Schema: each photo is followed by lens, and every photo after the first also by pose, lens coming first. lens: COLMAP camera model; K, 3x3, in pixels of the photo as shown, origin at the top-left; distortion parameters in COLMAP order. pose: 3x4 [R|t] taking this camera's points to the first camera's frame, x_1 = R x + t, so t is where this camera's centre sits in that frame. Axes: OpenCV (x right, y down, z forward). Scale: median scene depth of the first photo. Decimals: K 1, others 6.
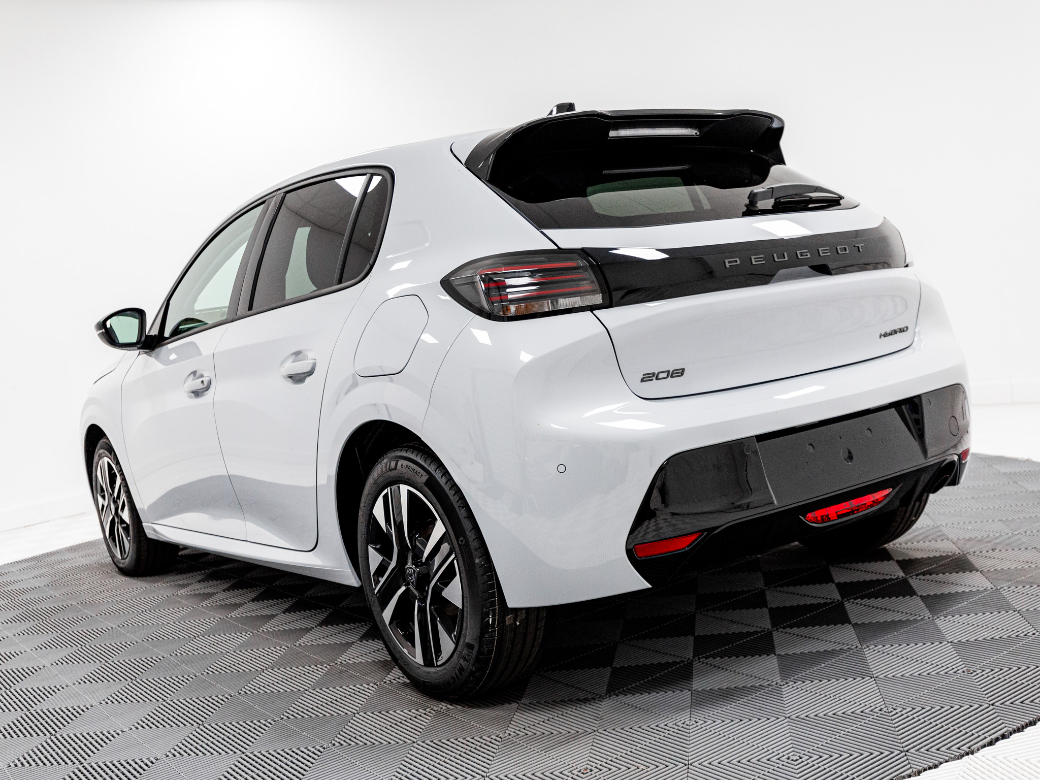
lens RADIAL K [[1130.4, 0, 525.5], [0, 1130.4, 392.2], [0, 0, 1]] dist [0.021719, 0.000000]
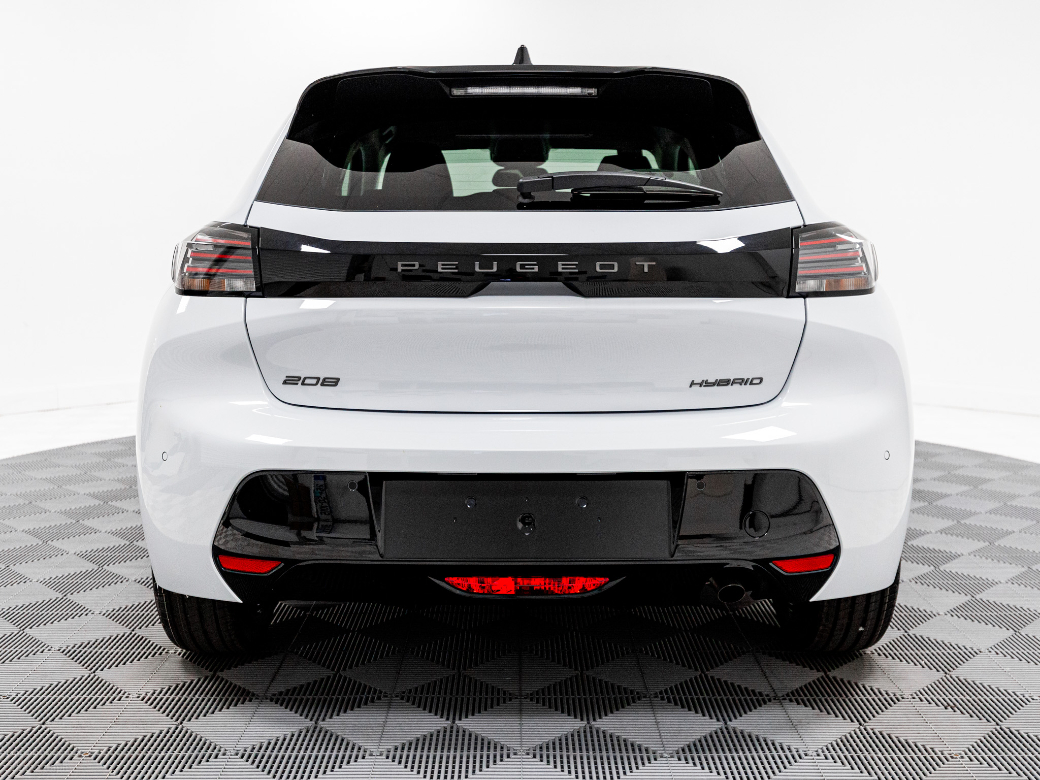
lens RADIAL K [[1130.4, 0, 518.3], [0, 1130.4, 385.3], [0, 0, 1]] dist [0.021719, 0.000000]
pose [[0.796174, 0.203750, -0.569730, 0.707704], [-0.146142, 0.978475, 0.145699, -0.154286], [0.587153, -0.032740, 0.808813, 0.343574]]
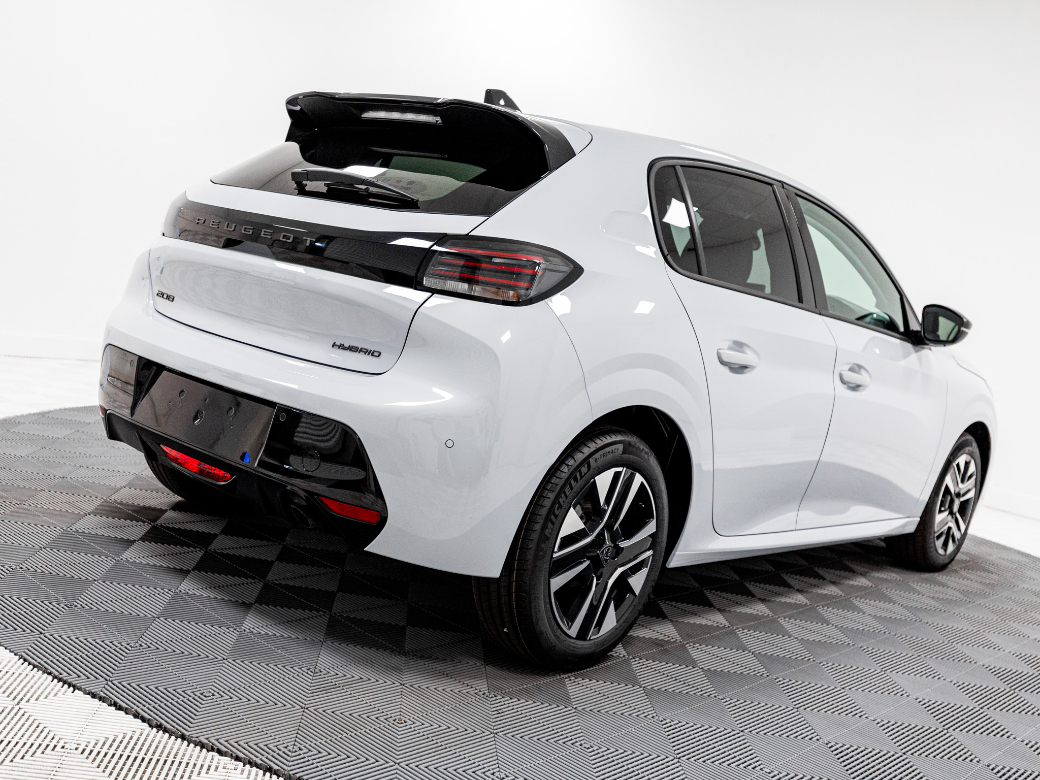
lens RADIAL K [[1130.4, 0, 519.5], [0, 1130.4, 392.1], [0, 0, 1]] dist [0.021719, 0.000000]
pose [[0.205124, 0.276905, -0.938748, 1.322844], [-0.271193, 0.937669, 0.217329, -0.276372], [0.940414, 0.210002, 0.267433, 0.978536]]
